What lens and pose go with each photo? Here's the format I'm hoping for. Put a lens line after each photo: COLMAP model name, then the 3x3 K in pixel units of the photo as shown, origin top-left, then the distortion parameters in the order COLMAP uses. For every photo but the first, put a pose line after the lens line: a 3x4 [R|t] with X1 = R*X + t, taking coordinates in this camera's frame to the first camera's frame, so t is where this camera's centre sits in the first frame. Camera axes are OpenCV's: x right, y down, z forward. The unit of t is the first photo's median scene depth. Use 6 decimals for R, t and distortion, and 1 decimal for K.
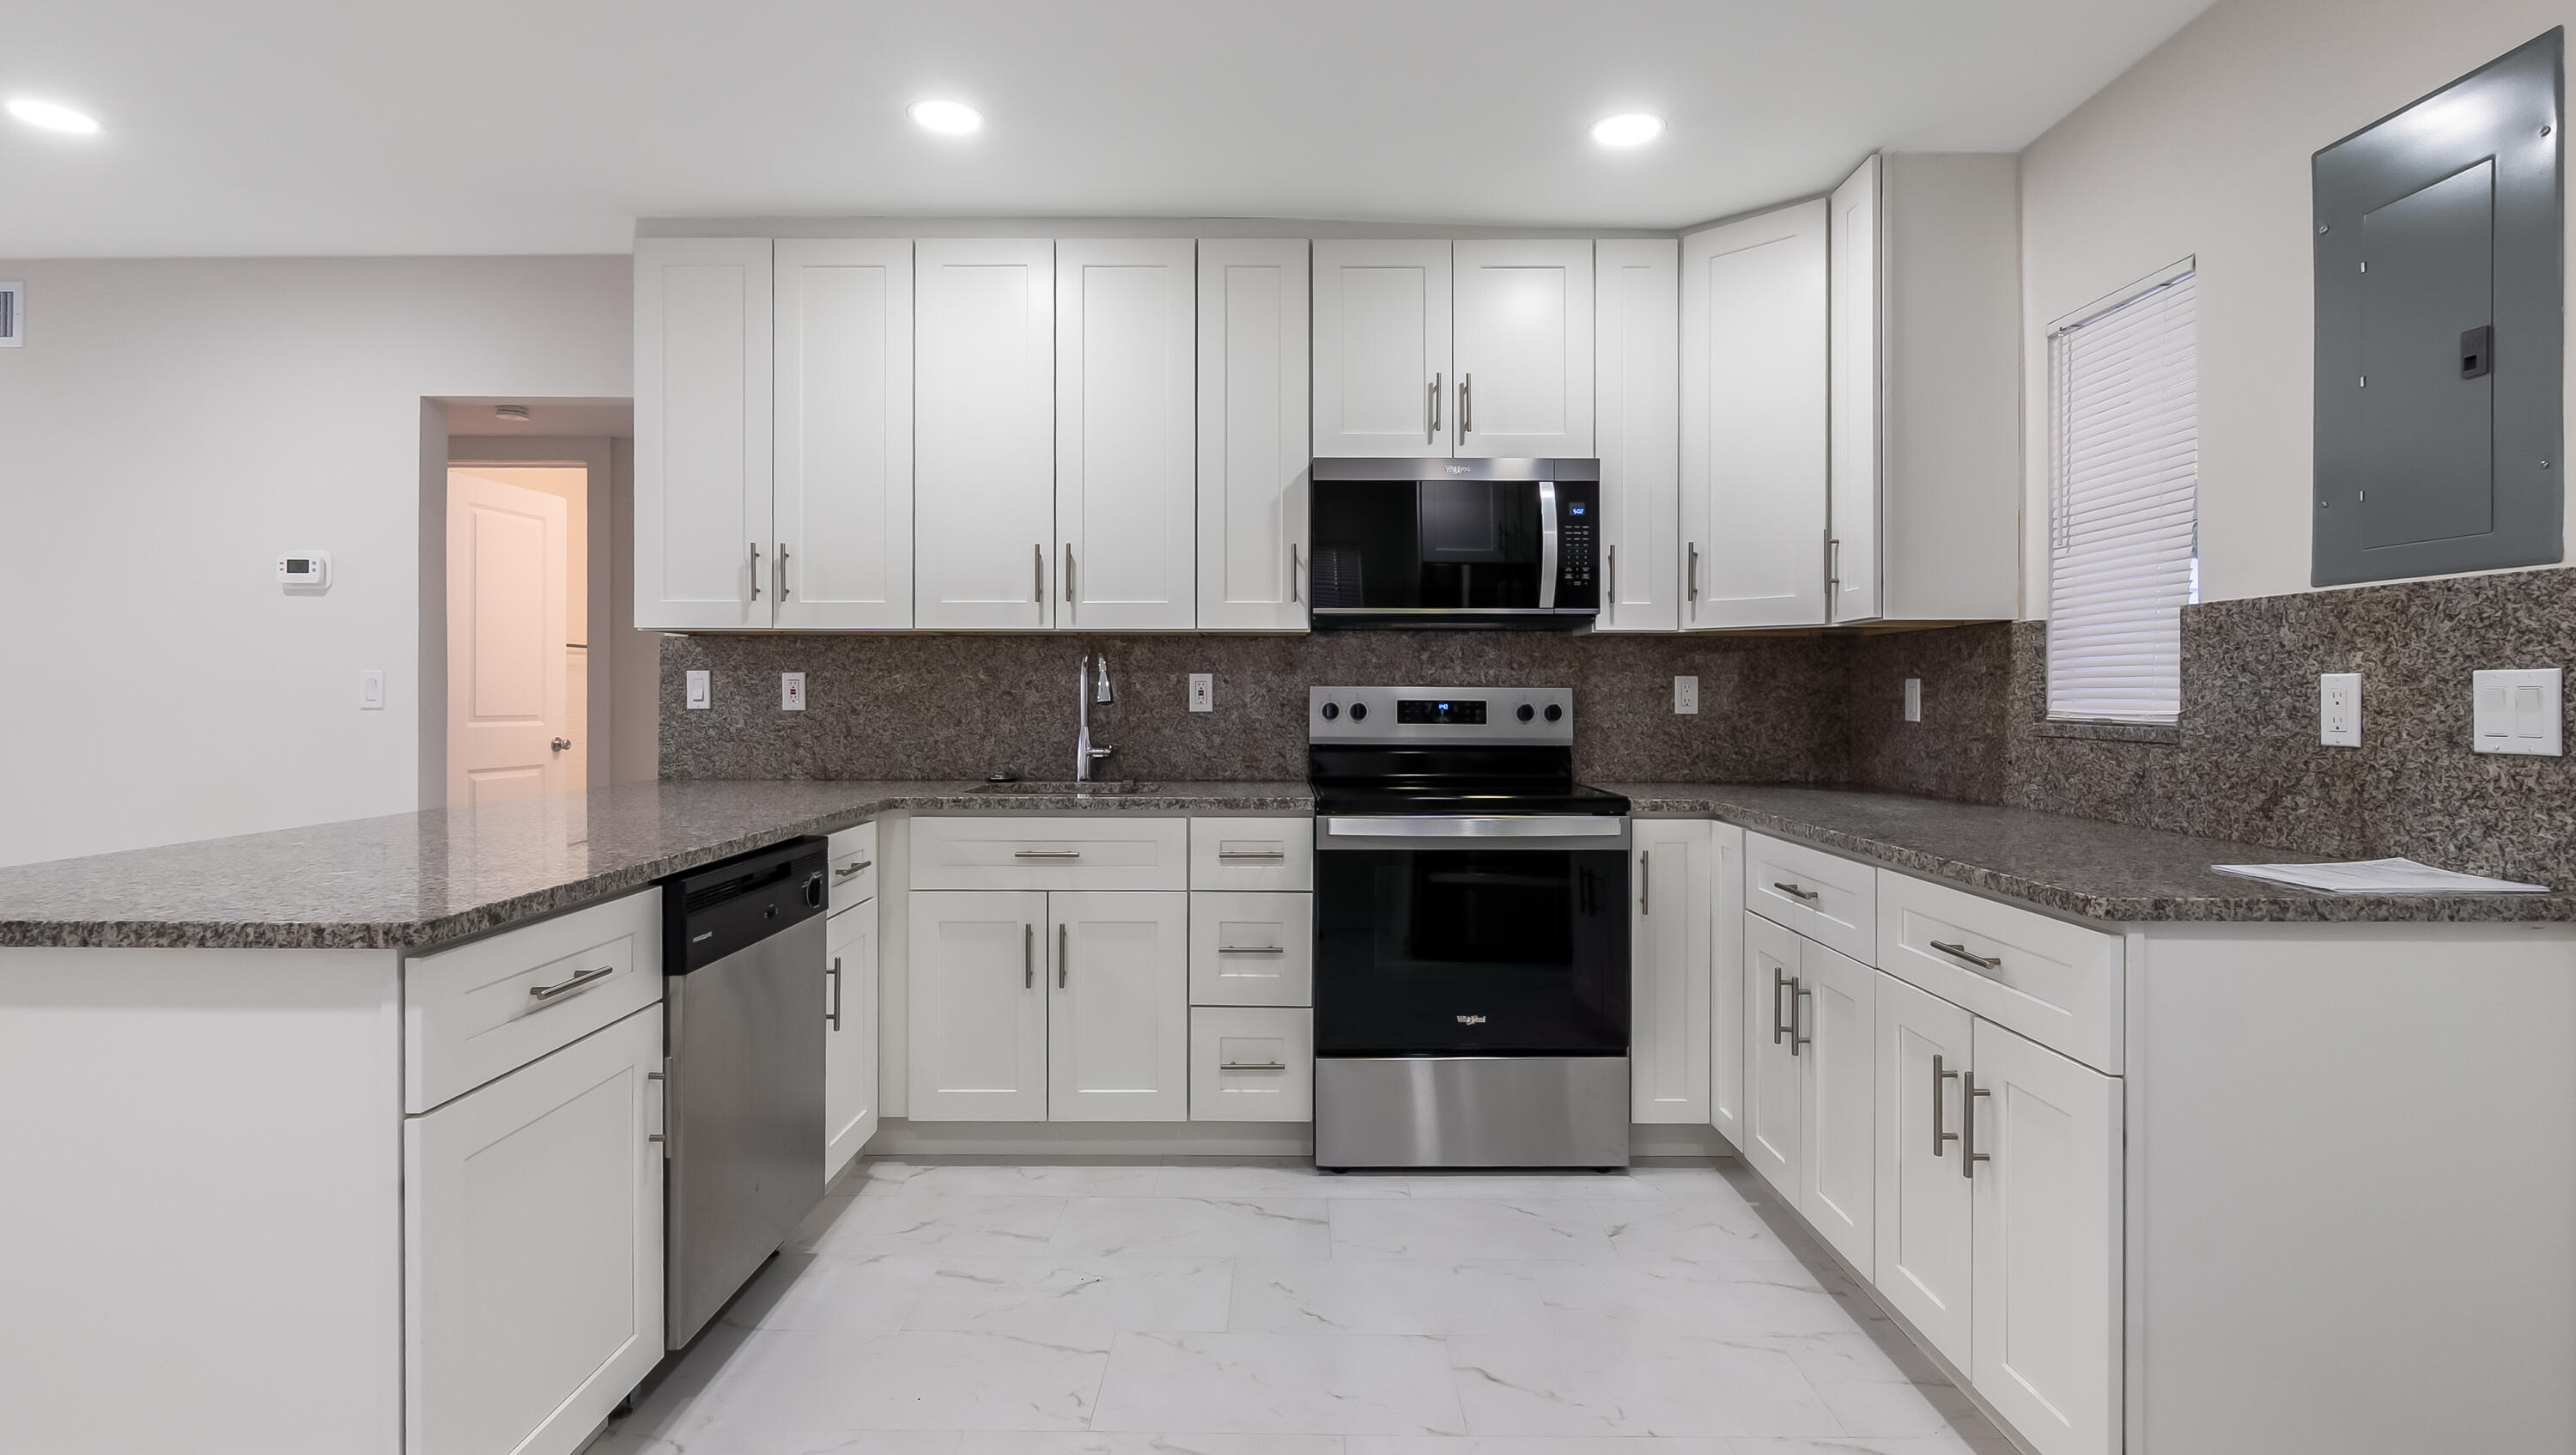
lens RADIAL K [[1217.7, 0, 1283.5], [0, 1217.7, 693.8], [0, 0, 1]] dist [-0.001661, -0.000195]
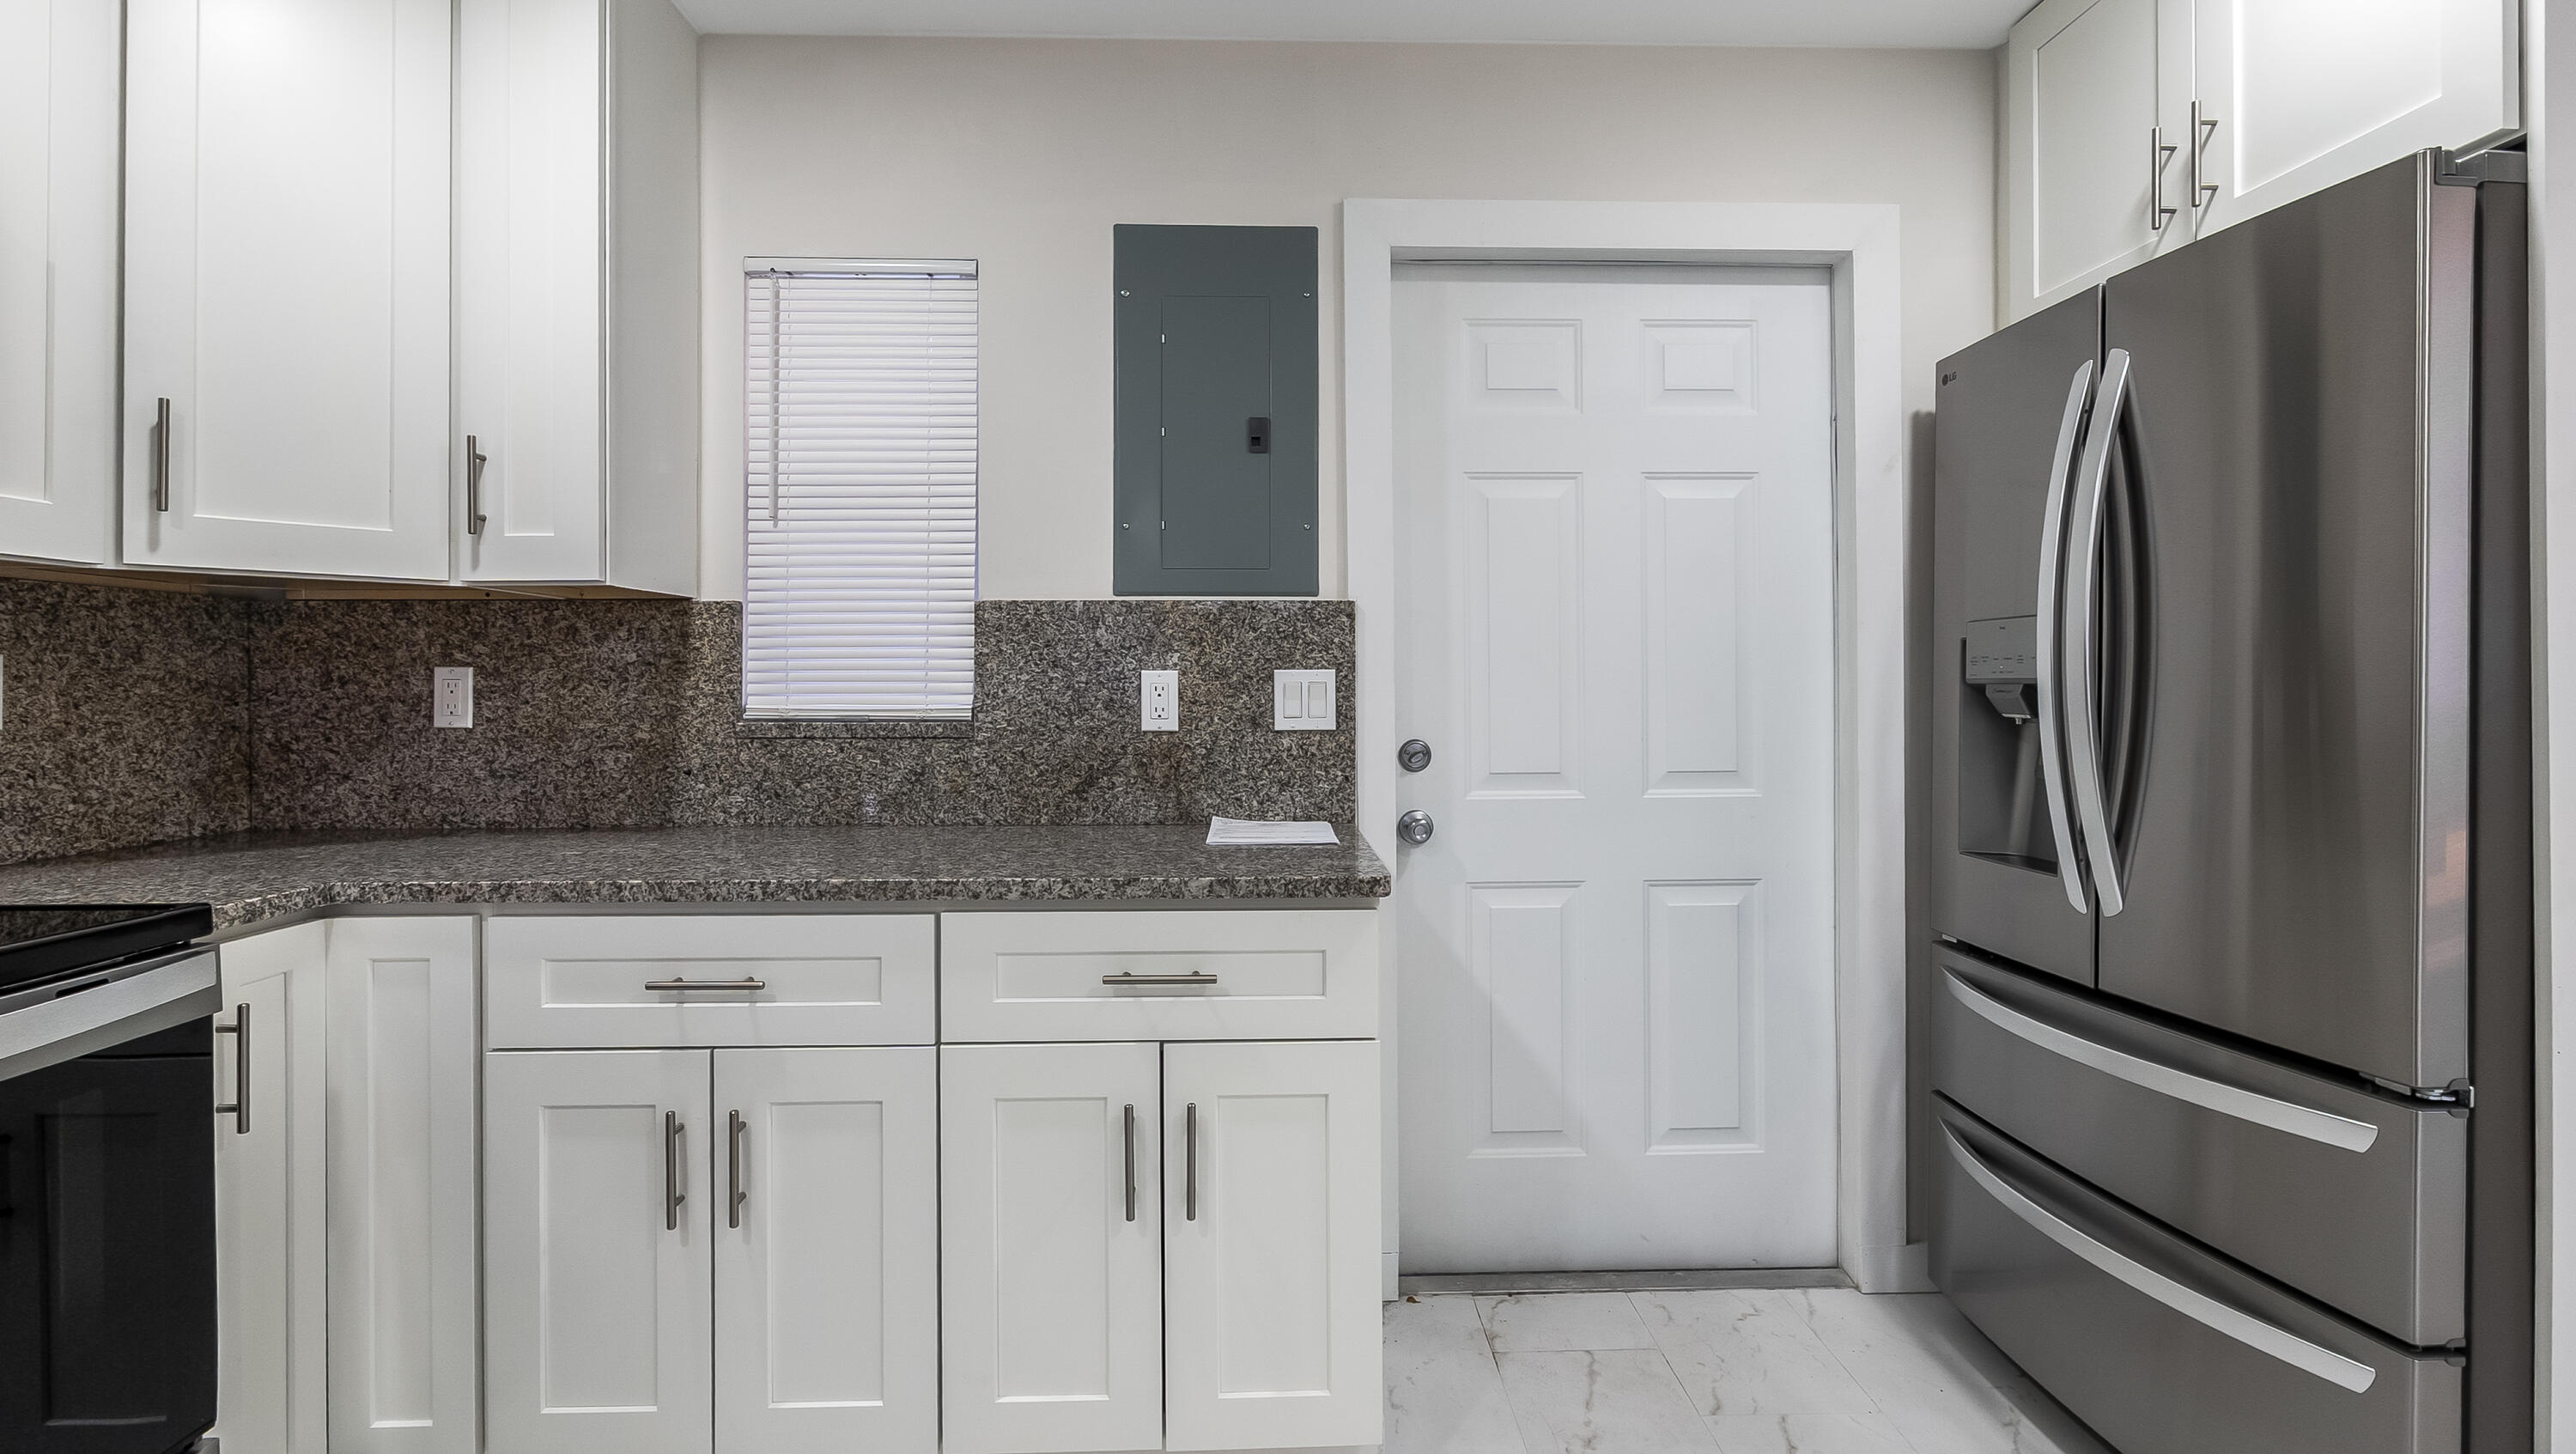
lens RADIAL K [[1211.4, 0, 1287.5], [0, 1211.4, 678.5], [0, 0, 1]] dist [-0.003775, -0.000025]
pose [[-0.032158, 0.004421, 0.999473, -0.225022], [0.001546, 0.999989, -0.004374, -0.002339], [-0.999482, 0.001405, -0.032164, 0.623648]]
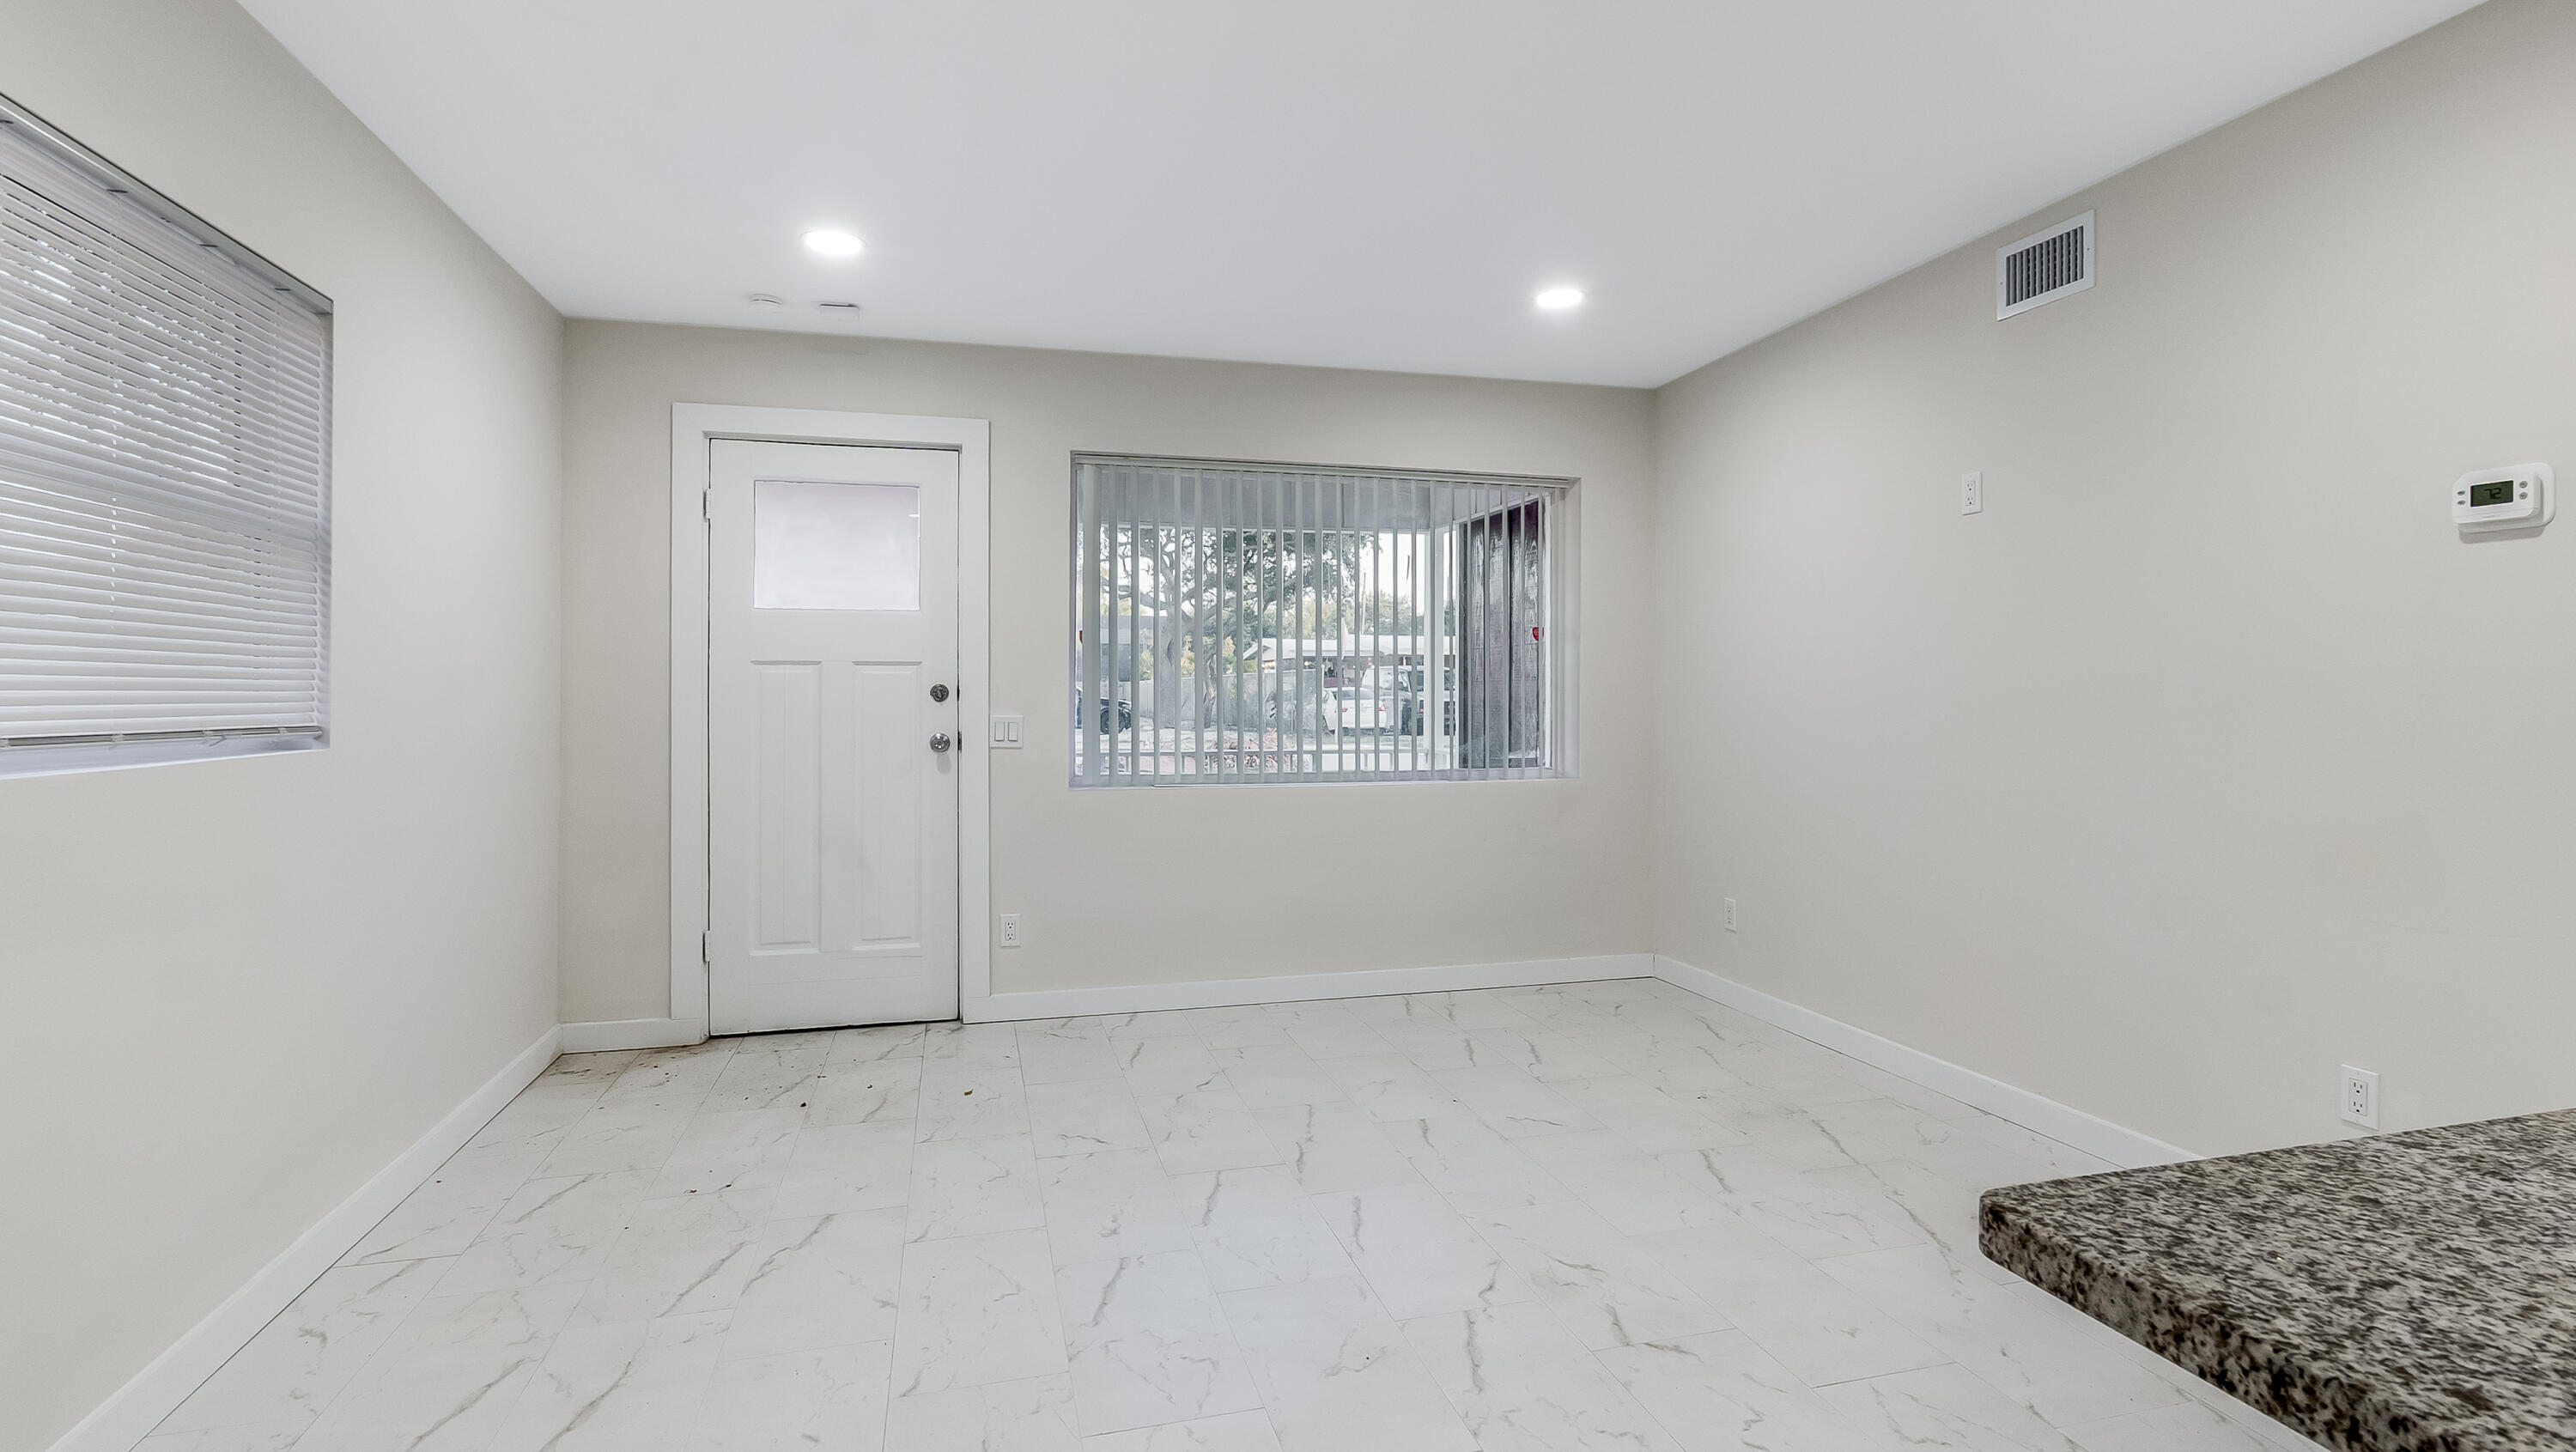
lens RADIAL K [[1233.6, 0, 1302.3], [0, 1233.6, 689.7], [0, 0, 1]] dist [-0.003863, -0.000043]
pose [[0.272040, -0.006040, -0.962267, -0.479362], [0.001895, 0.999982, -0.005741, -0.002199], [0.962284, -0.000262, 0.272047, 0.311103]]
